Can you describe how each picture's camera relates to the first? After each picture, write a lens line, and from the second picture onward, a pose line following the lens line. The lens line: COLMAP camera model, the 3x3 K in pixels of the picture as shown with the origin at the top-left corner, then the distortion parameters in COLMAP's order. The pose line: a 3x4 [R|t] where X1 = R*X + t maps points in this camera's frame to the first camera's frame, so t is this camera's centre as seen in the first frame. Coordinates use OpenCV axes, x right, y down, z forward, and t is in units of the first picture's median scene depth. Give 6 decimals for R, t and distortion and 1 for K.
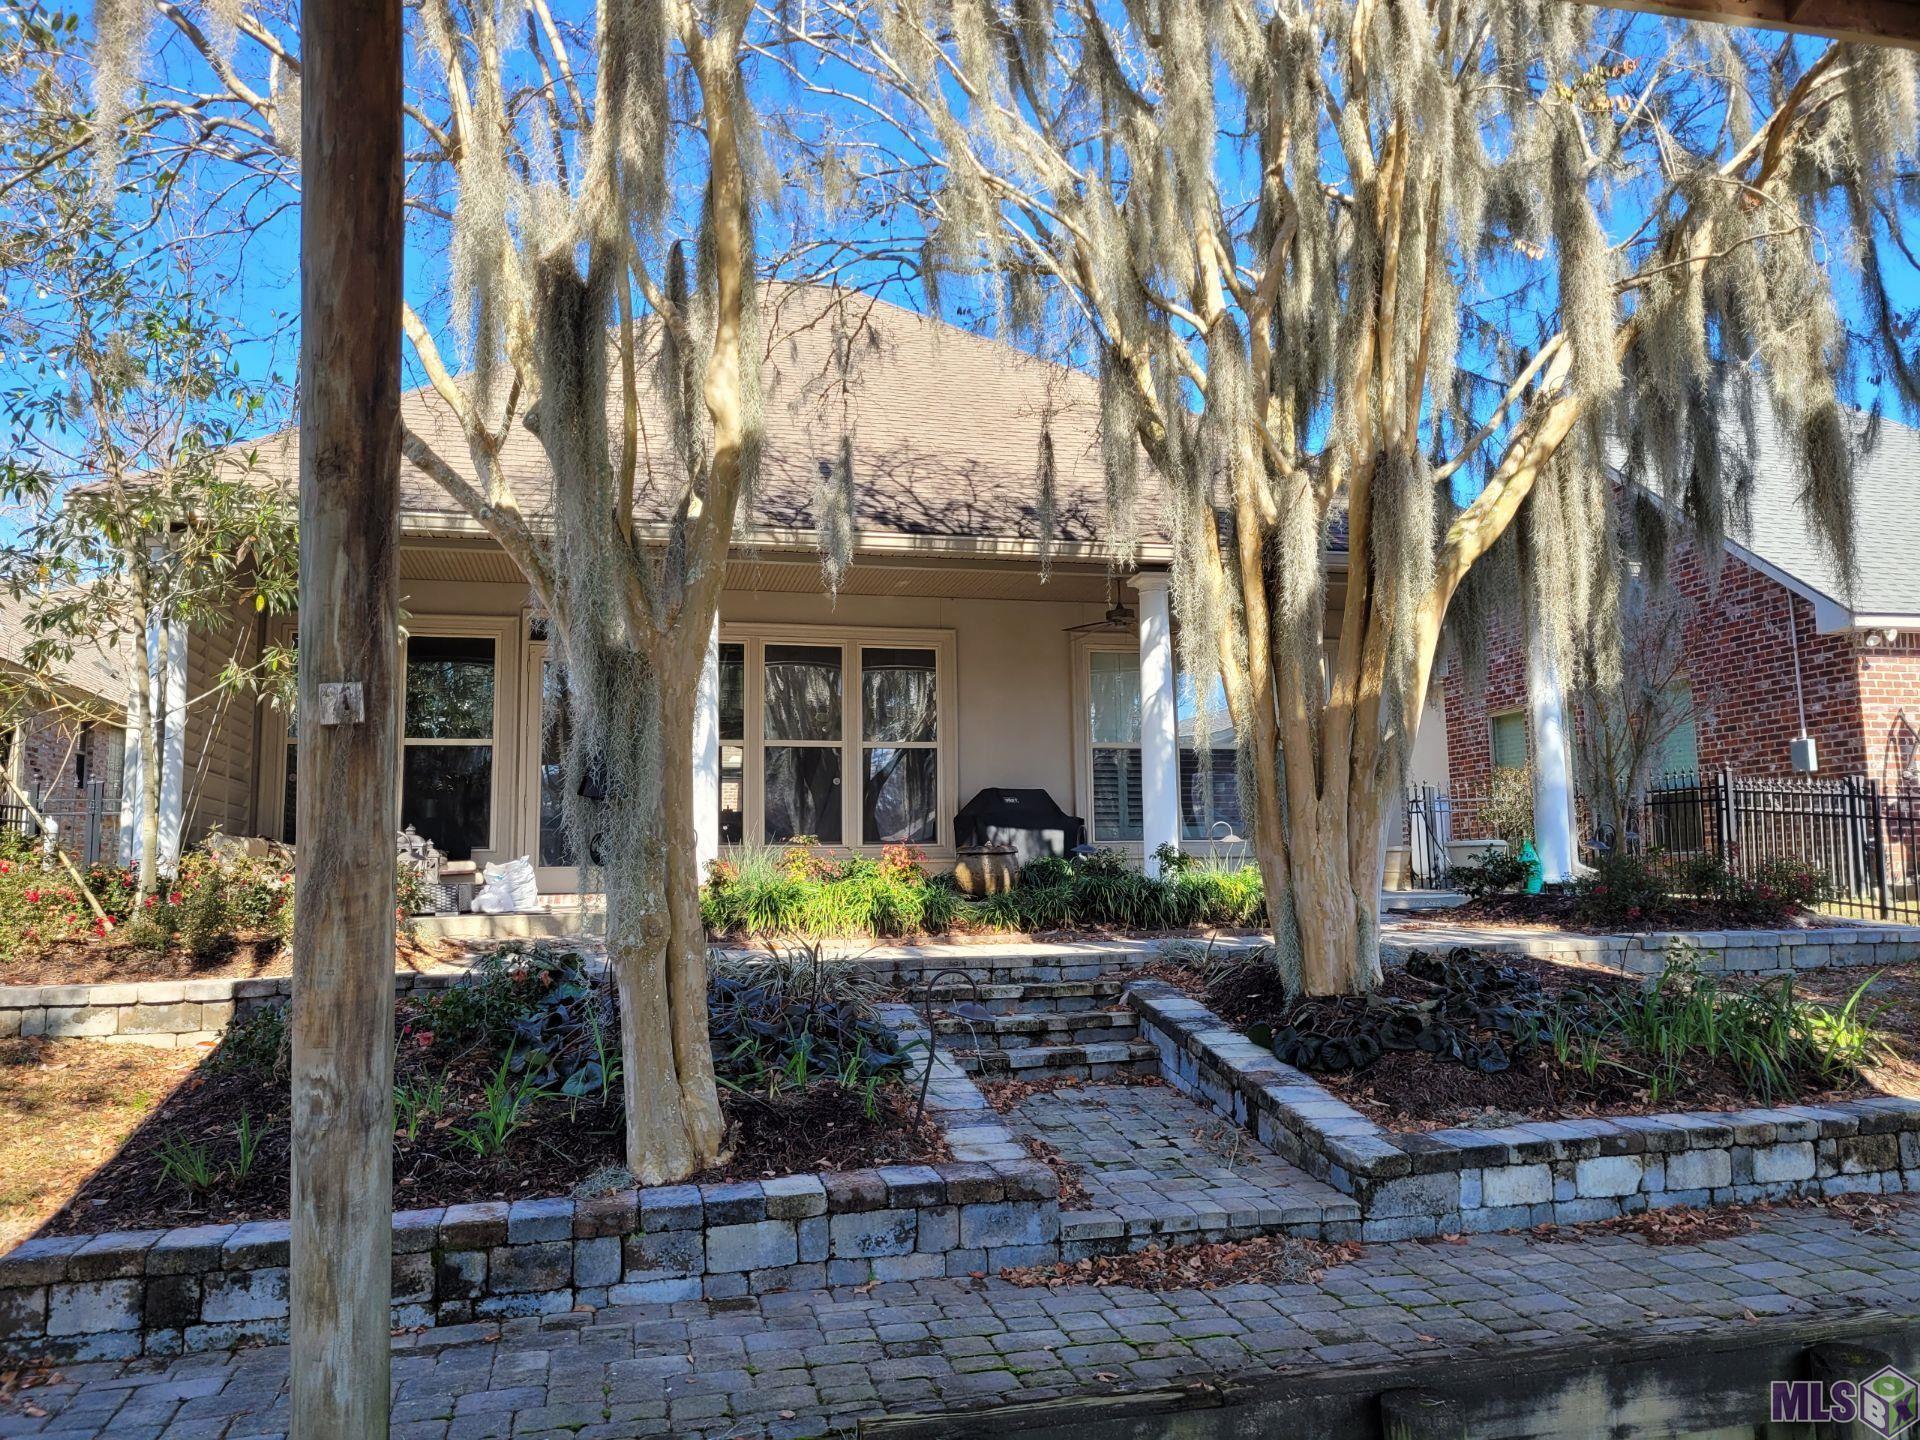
lens RADIAL K [[1351.2, 0, 960.0], [0, 1351.2, 720.0], [0, 0, 1]] dist [0.009844, -0.001019]
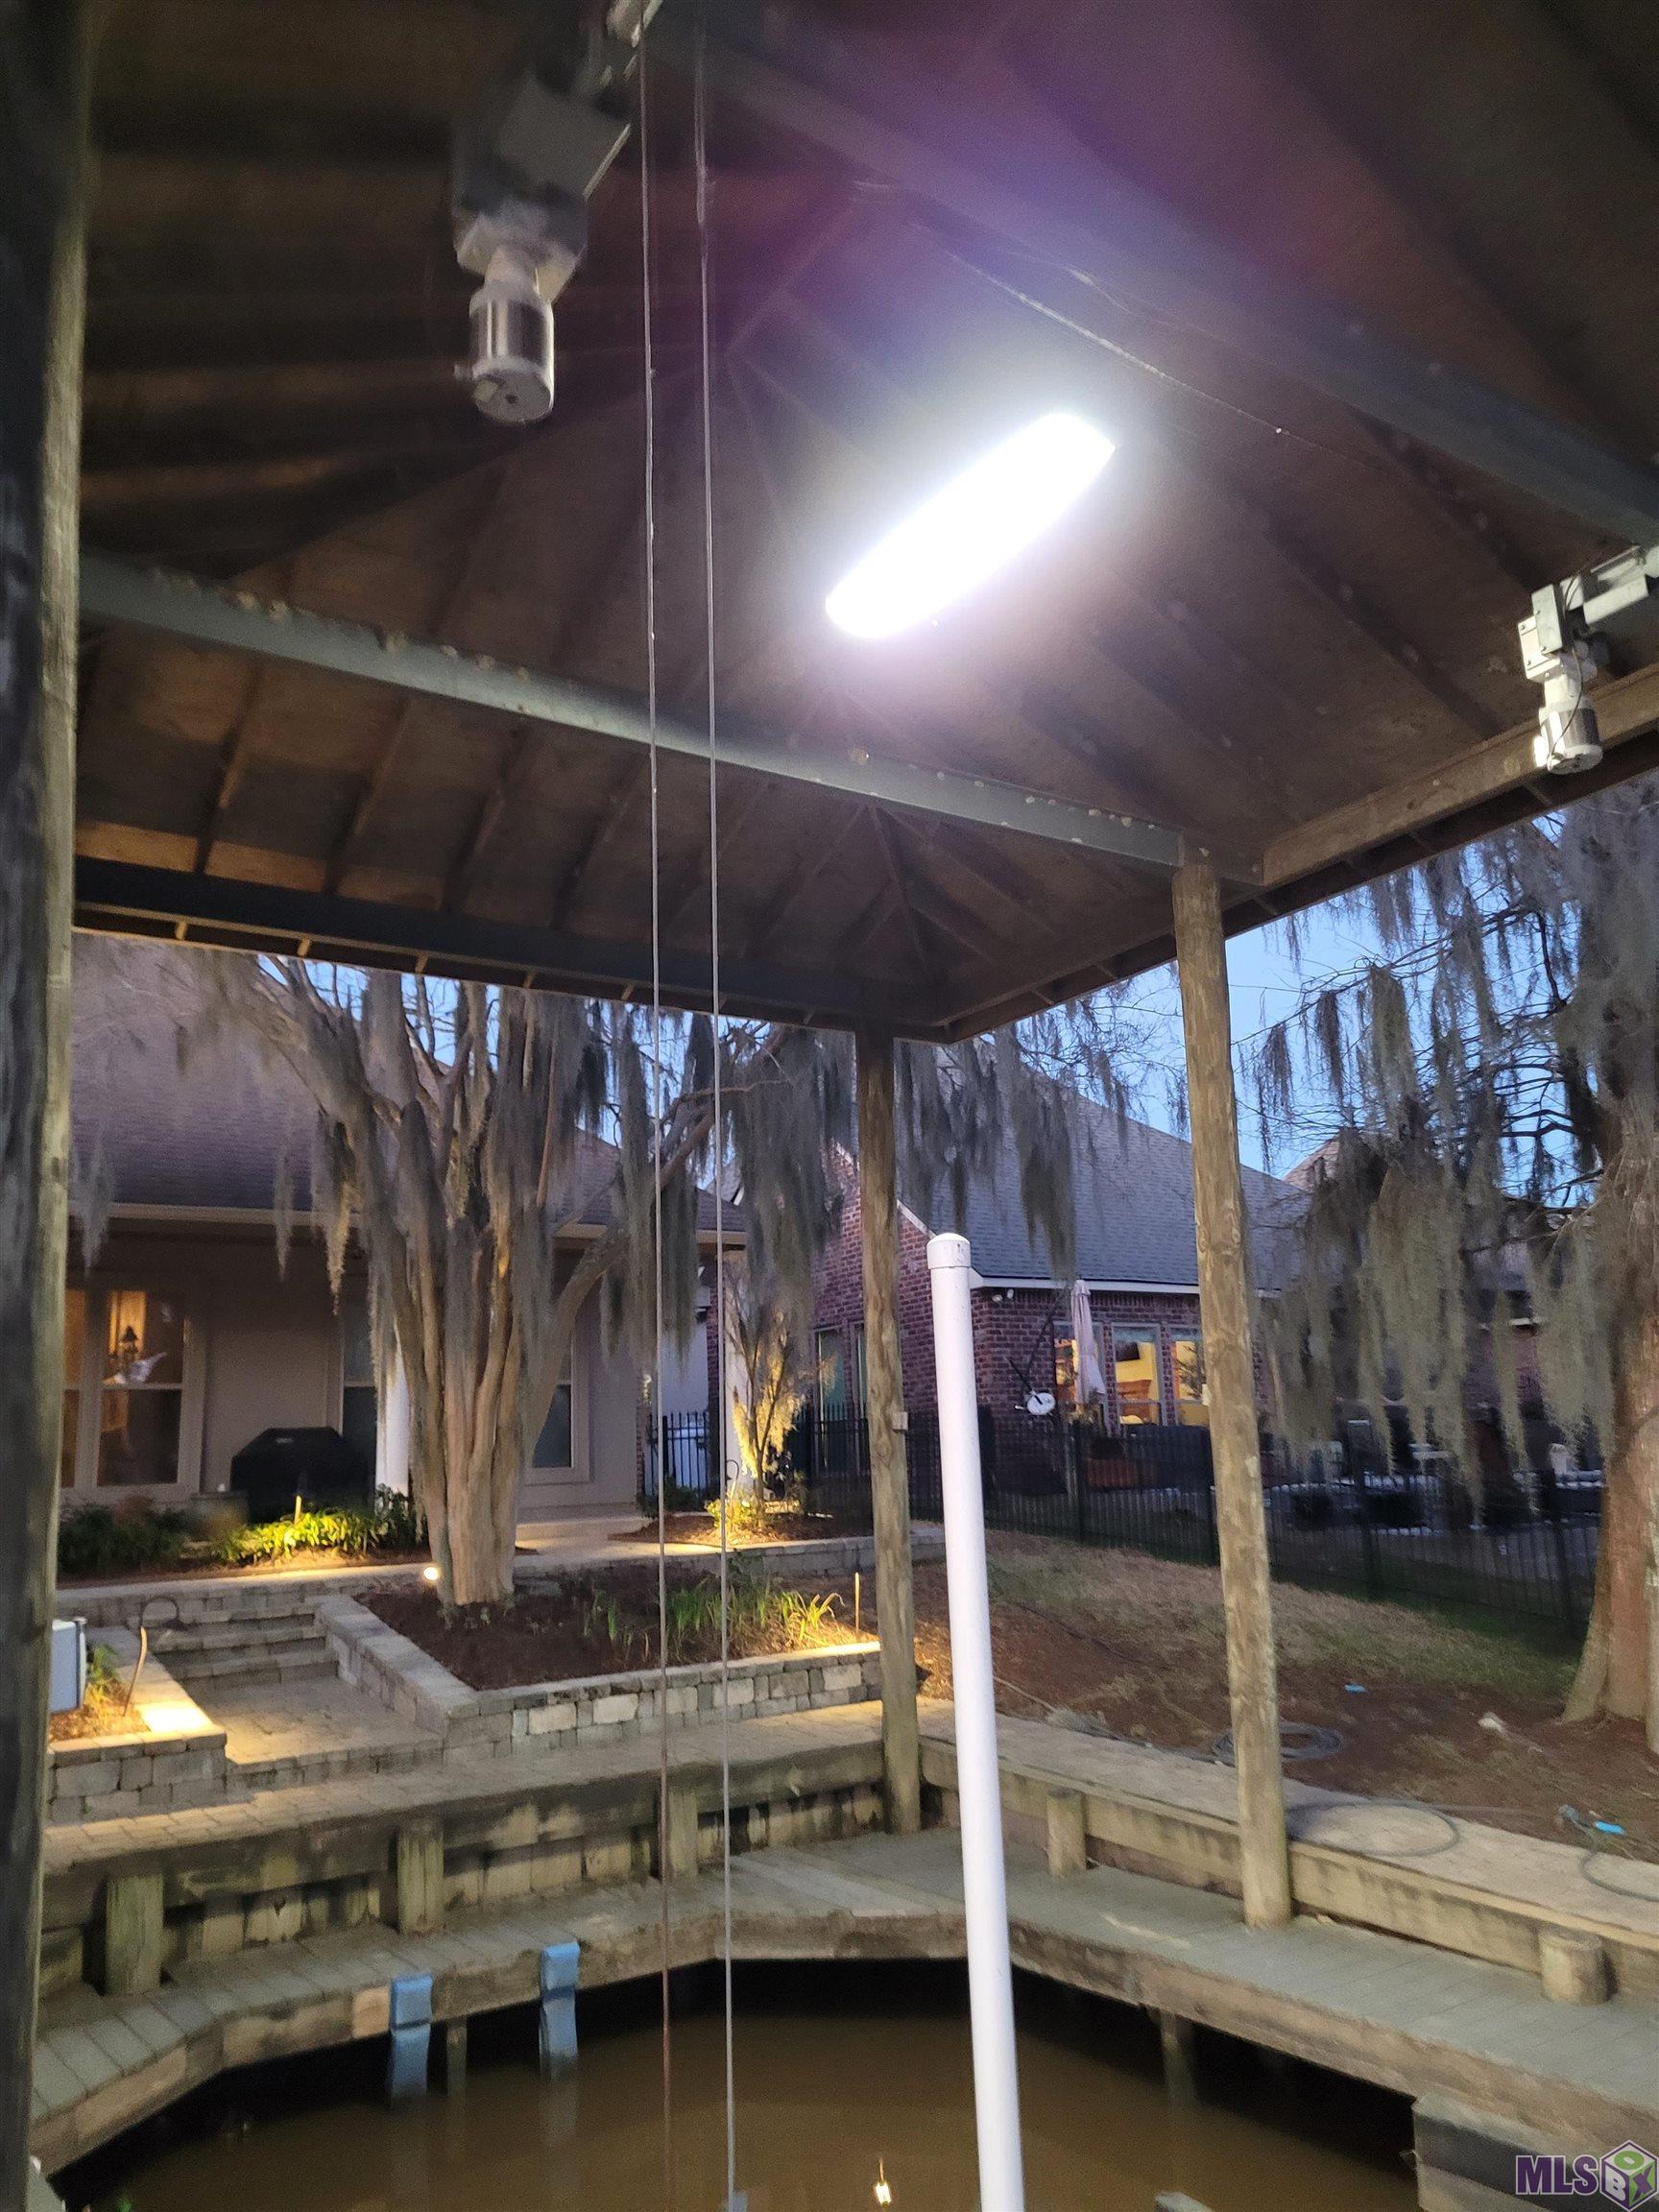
lens RADIAL K [[1556.6, 0, 829.5], [0, 1556.6, 1106.0], [0, 0, 1]] dist [0.009844, -0.001019]
pose [[0.937421, 0.054221, 0.343951, 0.056182], [-0.008377, 0.991028, -0.133394, -0.104685], [-0.348098, 0.122165, 0.929464, -0.781602]]
